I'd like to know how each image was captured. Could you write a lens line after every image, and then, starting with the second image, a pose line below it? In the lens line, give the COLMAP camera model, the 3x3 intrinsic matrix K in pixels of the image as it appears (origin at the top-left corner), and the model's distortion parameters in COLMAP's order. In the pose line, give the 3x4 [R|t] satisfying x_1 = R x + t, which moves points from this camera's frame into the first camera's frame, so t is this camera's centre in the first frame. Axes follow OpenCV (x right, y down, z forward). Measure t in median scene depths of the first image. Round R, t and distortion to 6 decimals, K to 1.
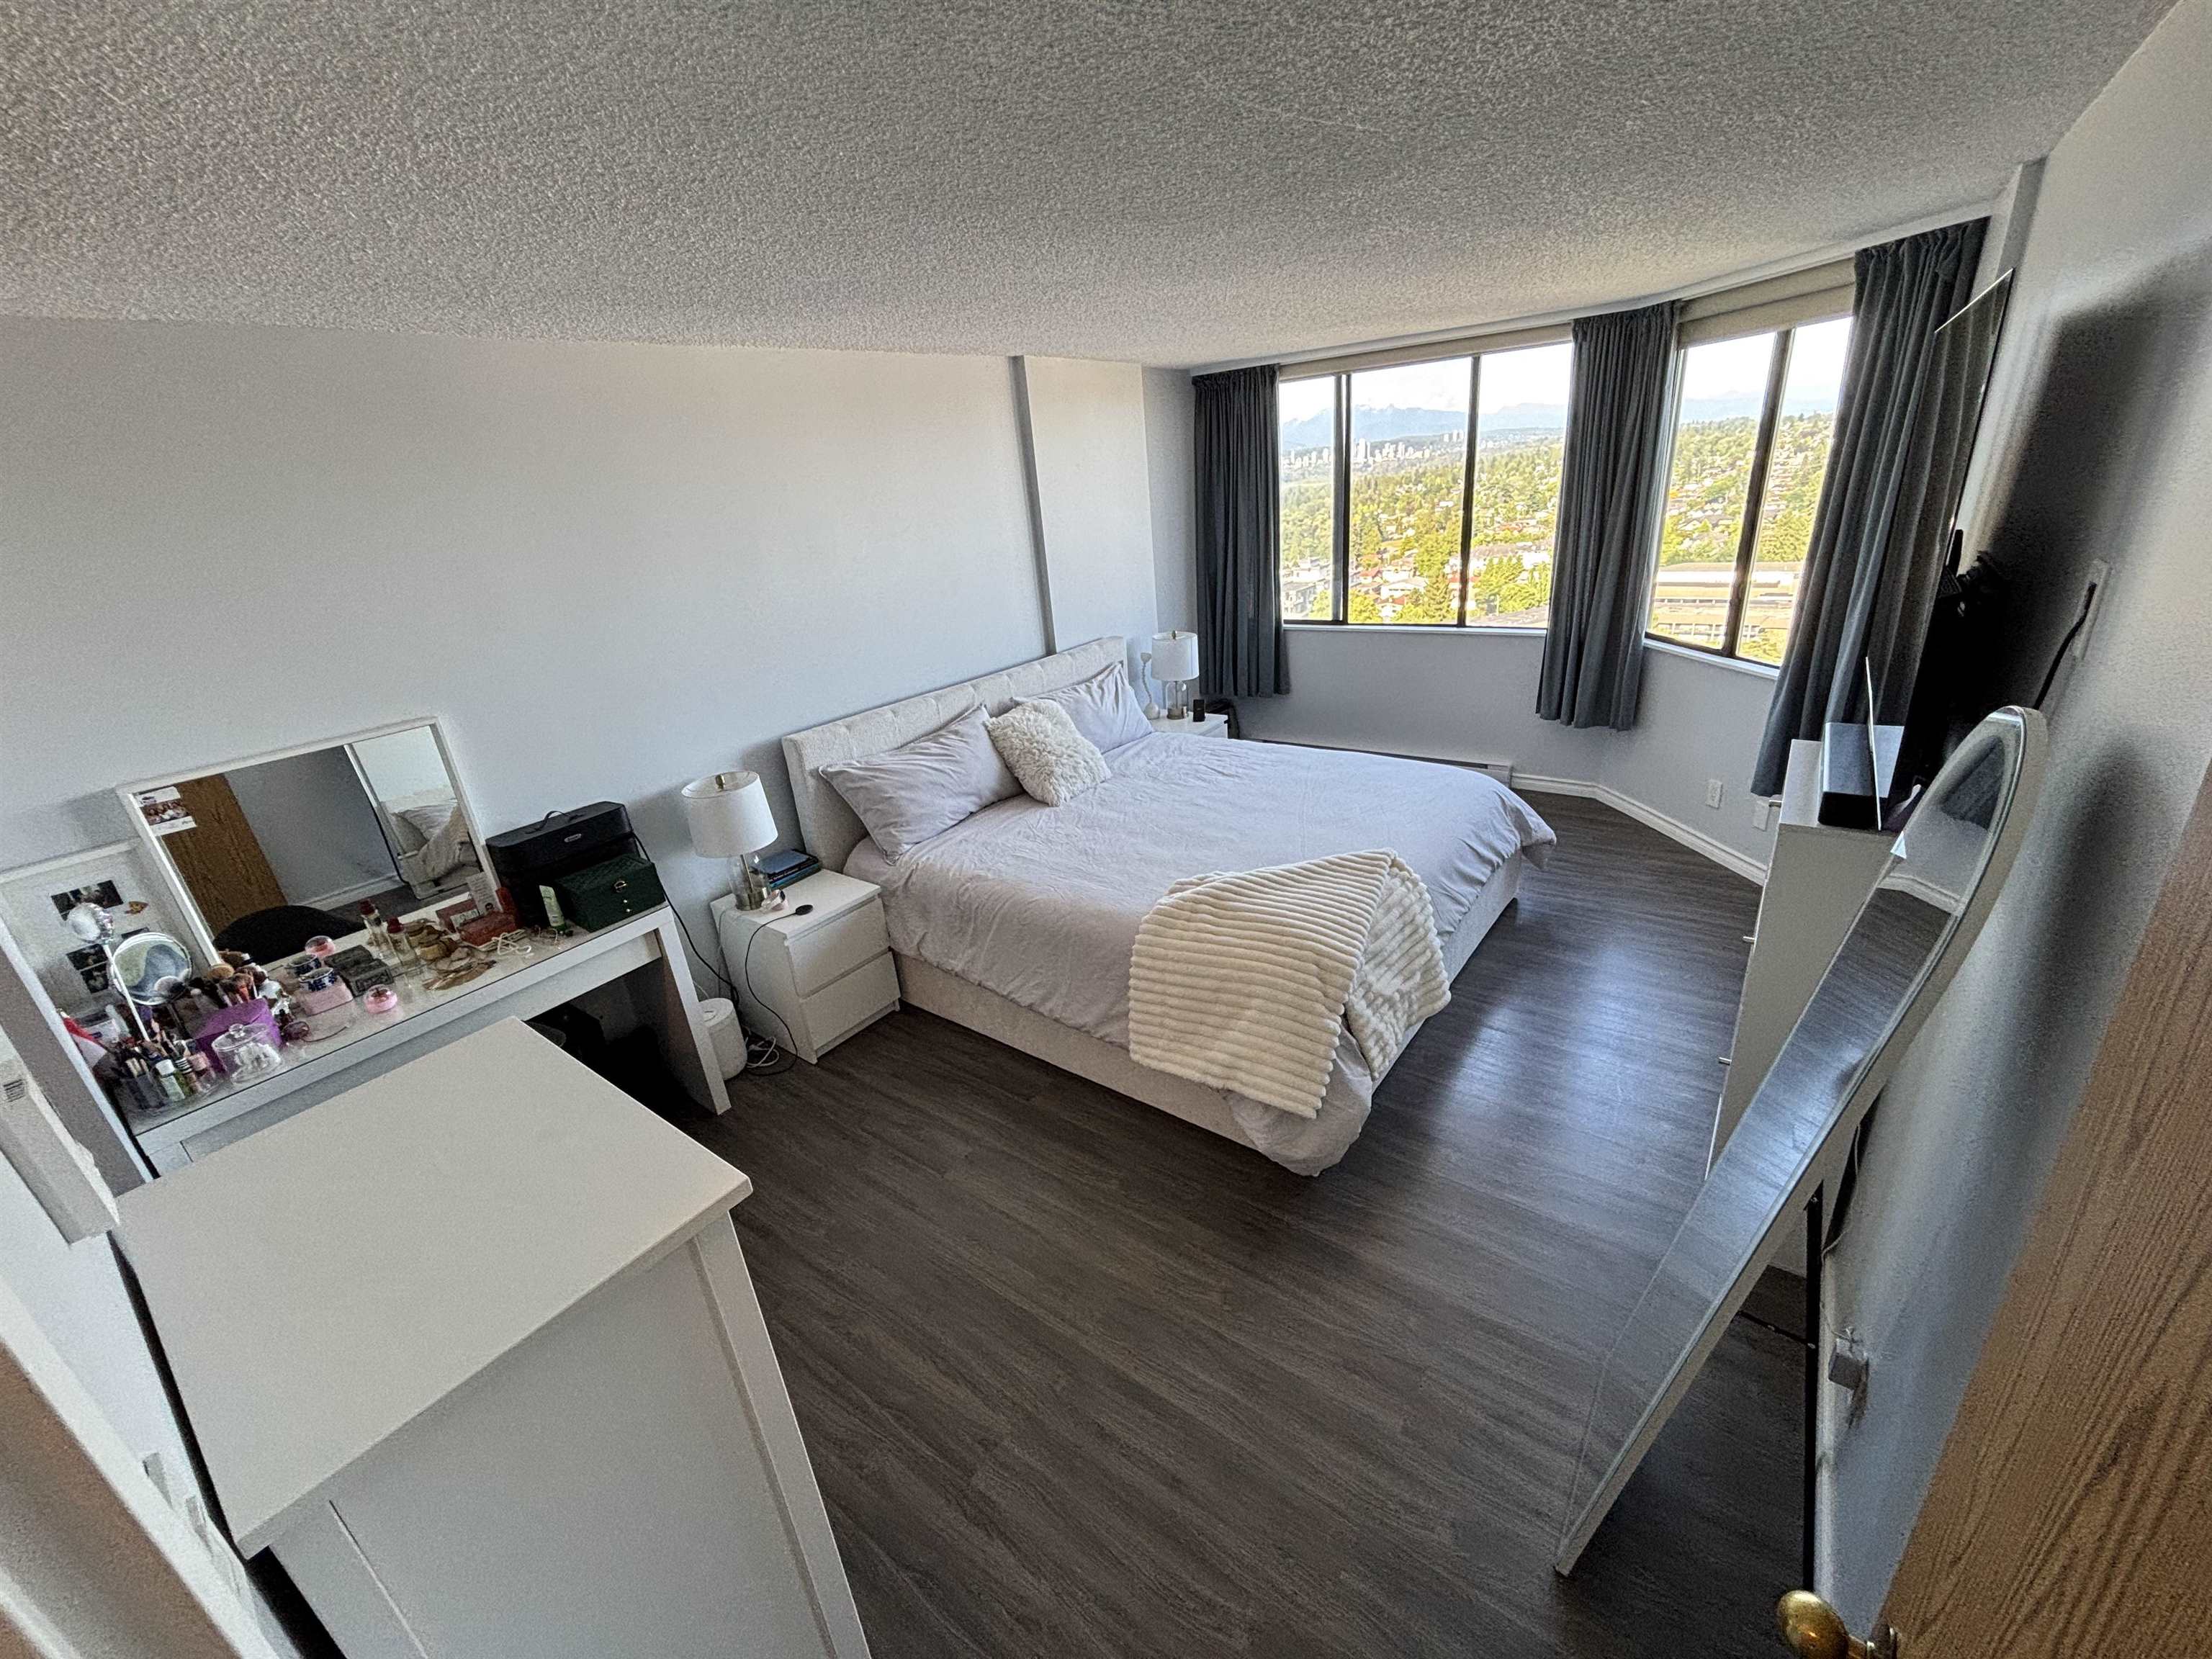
lens RADIAL K [[904.3, 0, 1104.2], [0, 904.3, 837.8], [0, 0, 1]] dist [-0.000165, -0.004117]
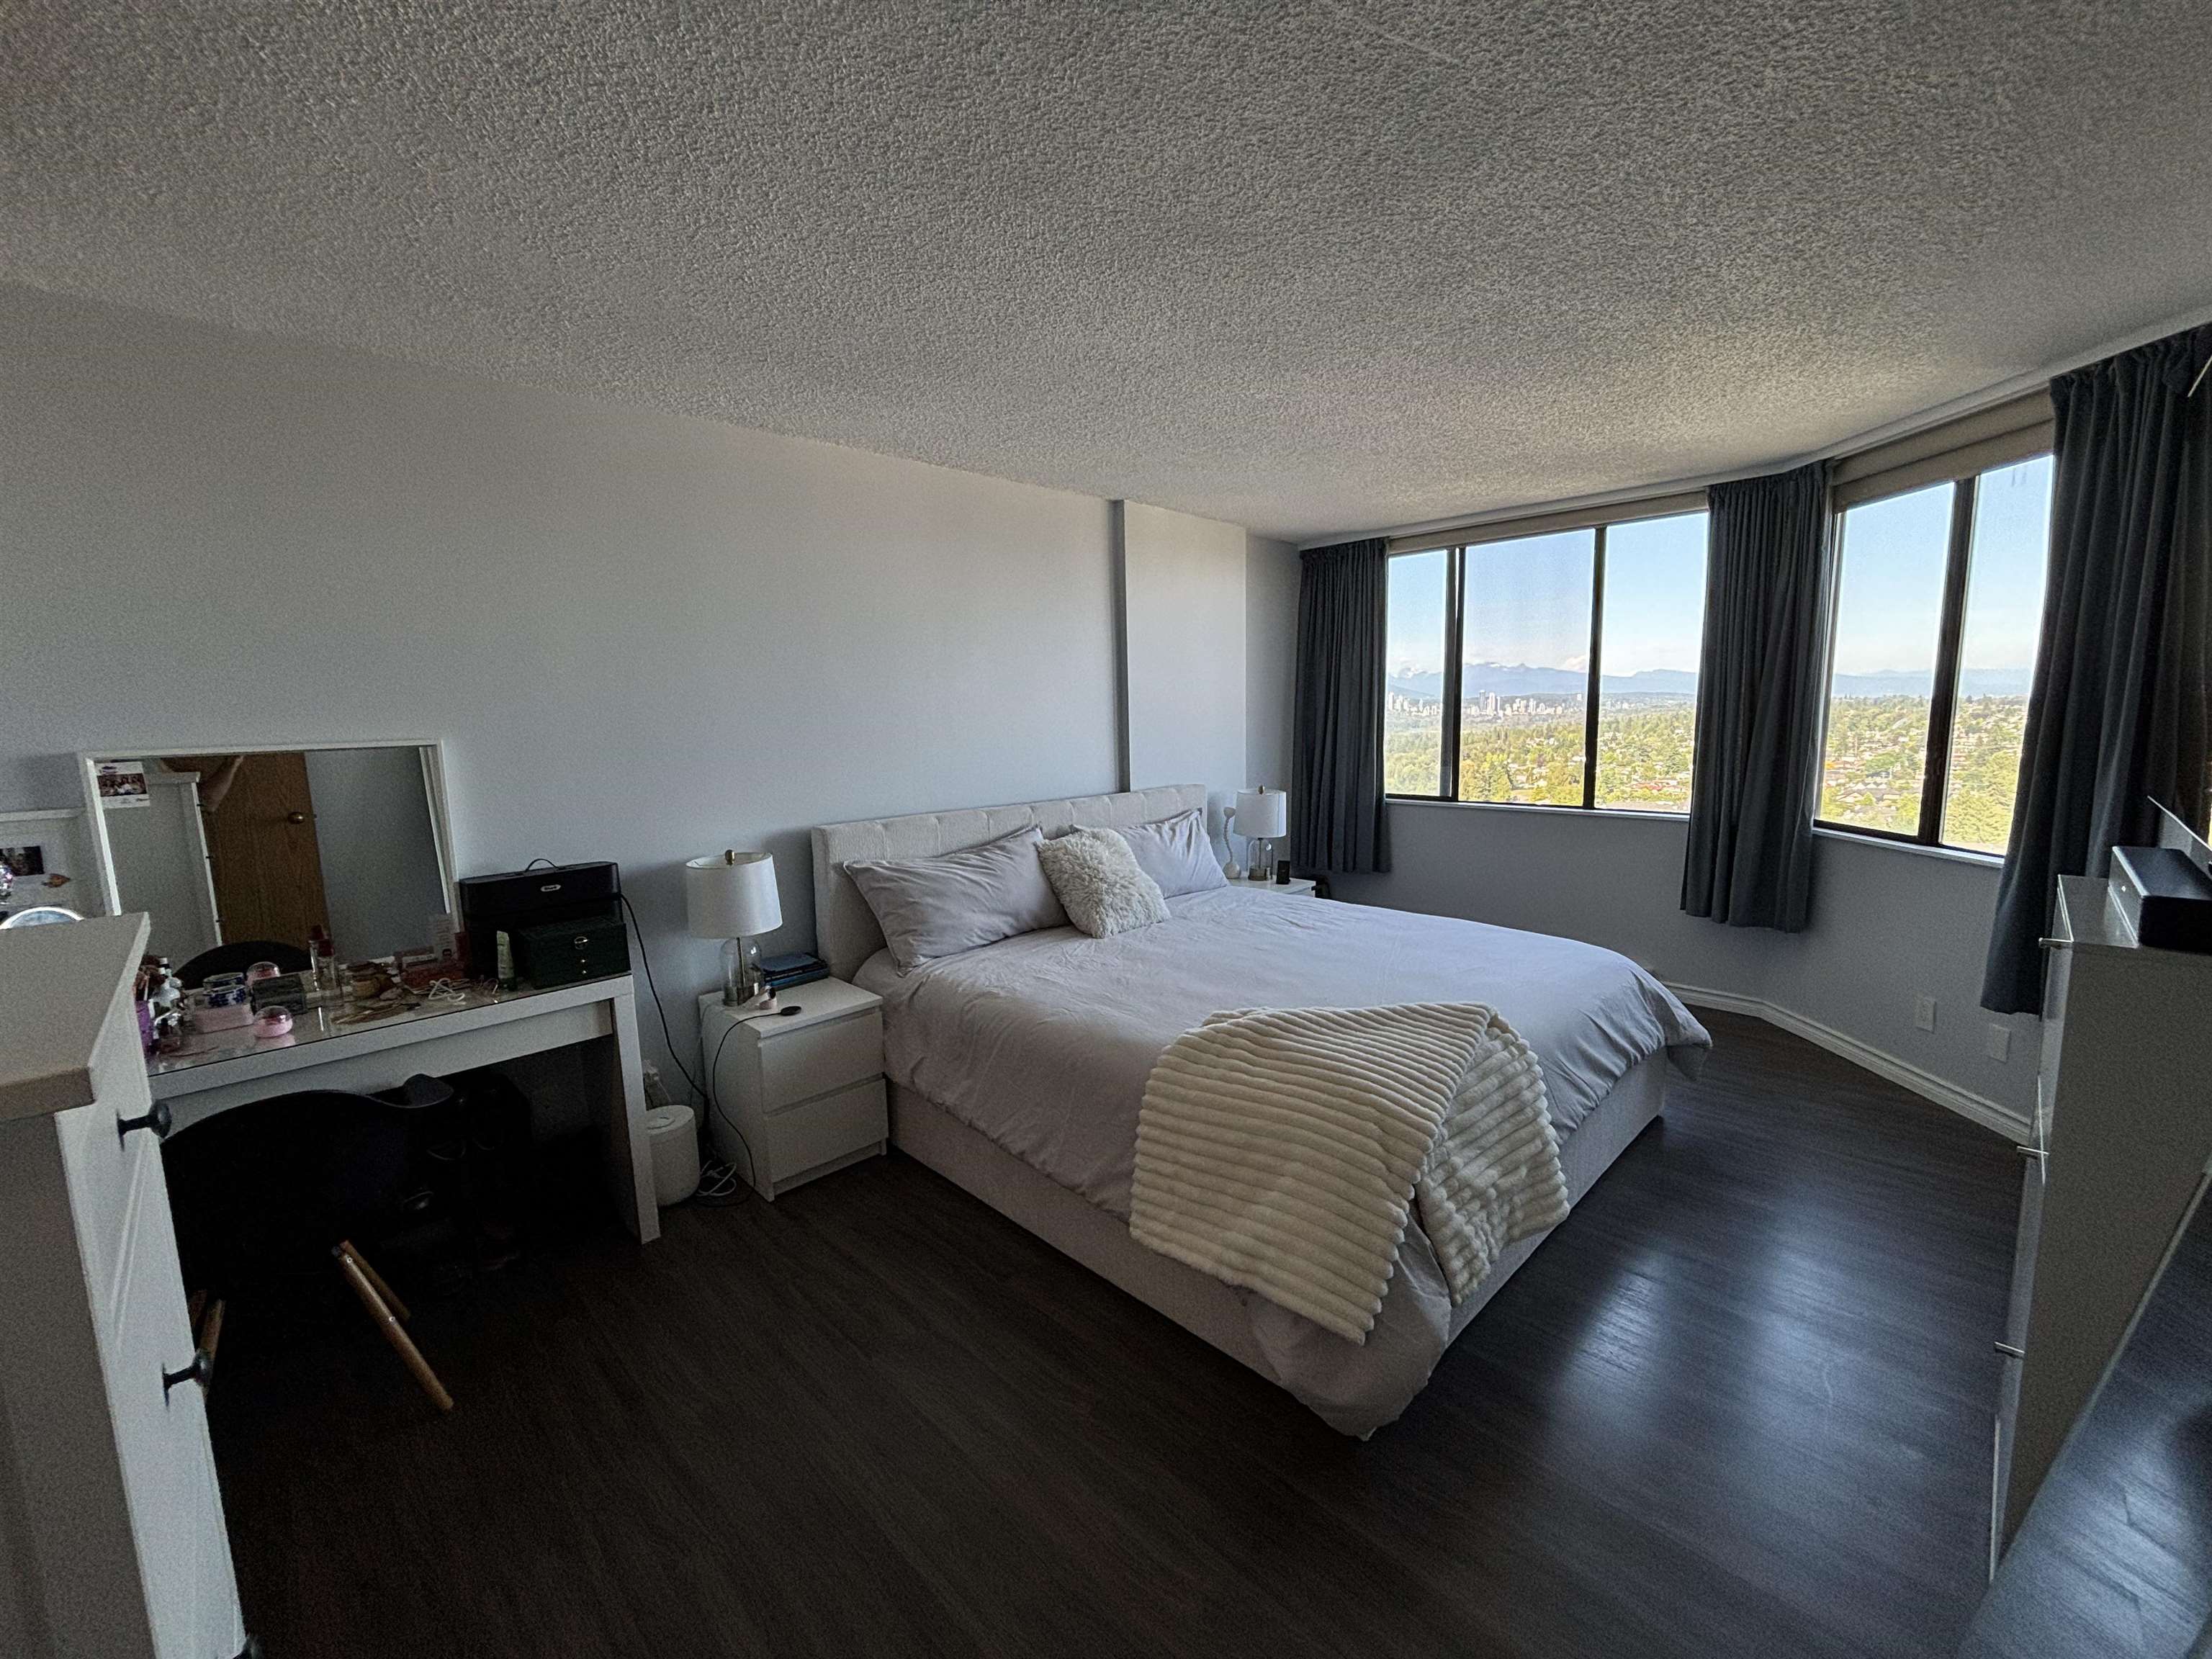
lens RADIAL K [[904.6, 0, 1100.4], [0, 904.6, 827.1], [0, 0, 1]] dist [0.000782, -0.003014]
pose [[0.987107, 0.082114, -0.137391, 0.064532], [-0.113288, 0.964806, -0.237307, 0.076192], [0.113070, 0.249812, 0.961670, 0.135788]]
